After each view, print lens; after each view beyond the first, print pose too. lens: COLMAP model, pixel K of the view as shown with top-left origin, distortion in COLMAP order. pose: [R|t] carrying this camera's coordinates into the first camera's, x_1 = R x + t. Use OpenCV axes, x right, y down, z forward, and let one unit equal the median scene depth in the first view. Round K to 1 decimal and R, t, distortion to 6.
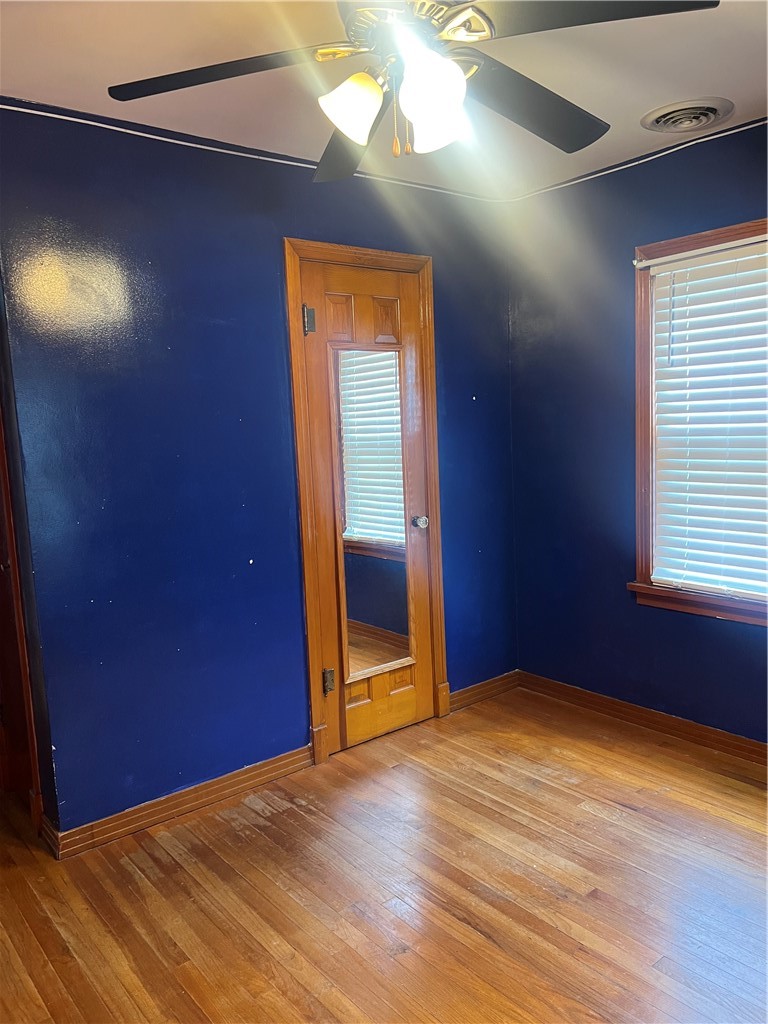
lens RADIAL K [[777.3, 0, 381.9], [0, 777.3, 513.4], [0, 0, 1]] dist [0.033456, -0.033138]
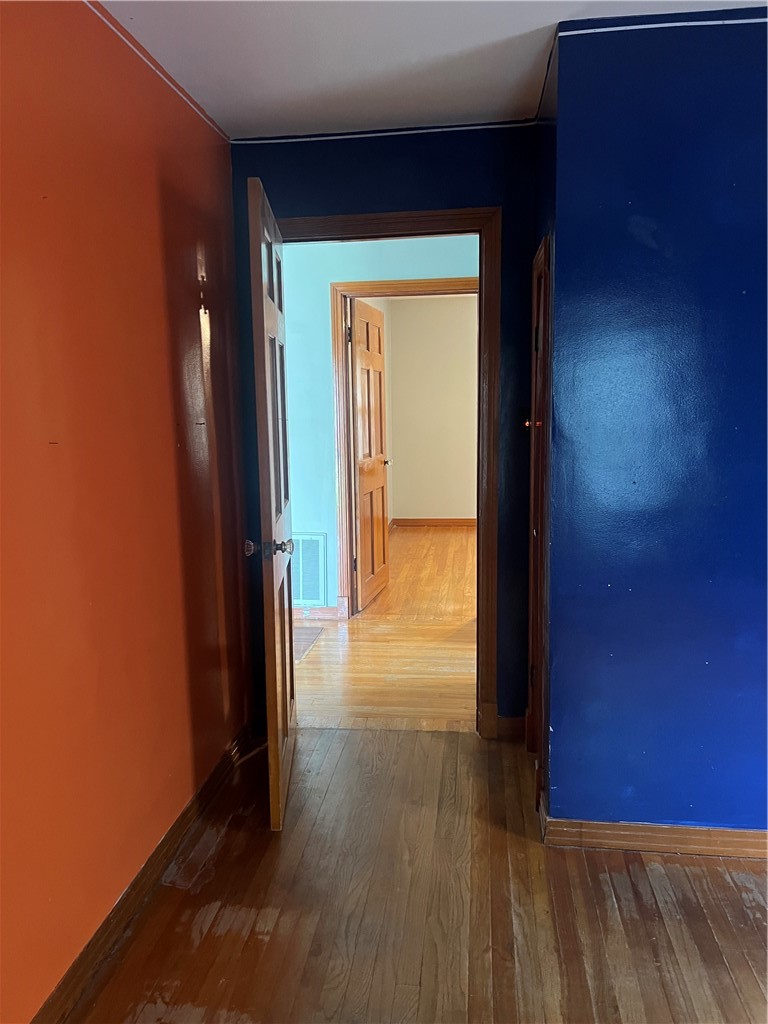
lens RADIAL K [[777.3, 0, 383.5], [0, 777.3, 503.7], [0, 0, 1]] dist [0.033456, -0.033138]
pose [[0.695975, 0.138385, -0.704605, 0.074476], [-0.113351, 0.990124, 0.082498, -0.030012], [0.709063, 0.022451, 0.704788, 0.186277]]
